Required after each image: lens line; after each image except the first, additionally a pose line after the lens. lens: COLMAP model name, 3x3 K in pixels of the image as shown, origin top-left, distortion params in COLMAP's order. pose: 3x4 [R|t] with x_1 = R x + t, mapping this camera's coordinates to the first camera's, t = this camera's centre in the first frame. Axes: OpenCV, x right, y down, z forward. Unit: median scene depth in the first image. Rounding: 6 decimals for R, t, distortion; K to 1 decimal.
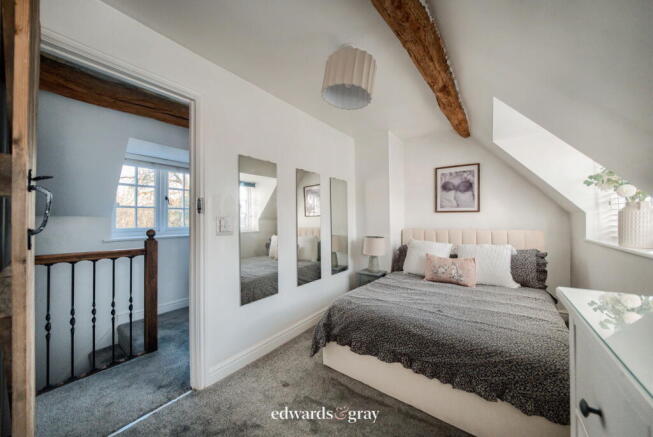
lens RADIAL K [[233.3, 0, 326.4], [0, 233.3, 214.9], [0, 0, 1]] dist [-0.011965, -0.000048]
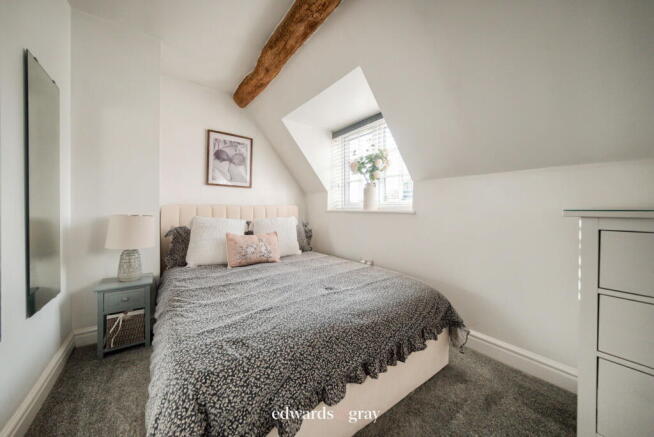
lens RADIAL K [[223.4, 0, 323.7], [0, 223.4, 209.5], [0, 0, 1]] dist [-0.009970, -0.000046]
pose [[0.317107, 0.004318, 0.948380, -0.165083], [-0.021424, 0.999767, 0.002611, 0.081491], [-0.948148, -0.021146, 0.317126, 0.481149]]
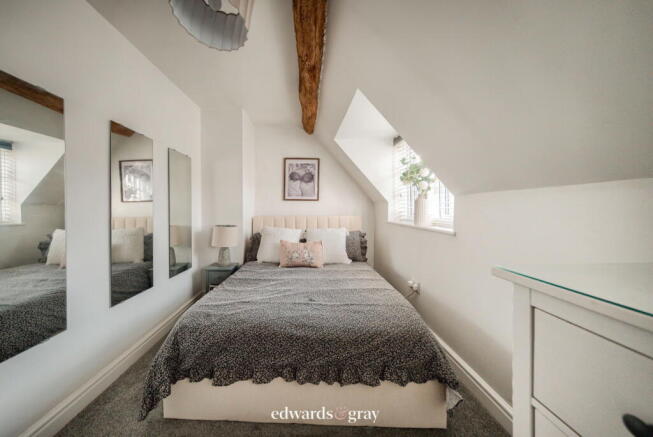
lens RADIAL K [[219.1, 0, 303.6], [0, 219.1, 209.7], [0, 0, 1]] dist [0.000888, 0.000084]
pose [[0.816580, 0.003536, 0.577221, -0.035161], [-0.015368, 0.999760, 0.015616, 0.018891], [-0.577027, -0.021623, 0.816439, 0.181594]]
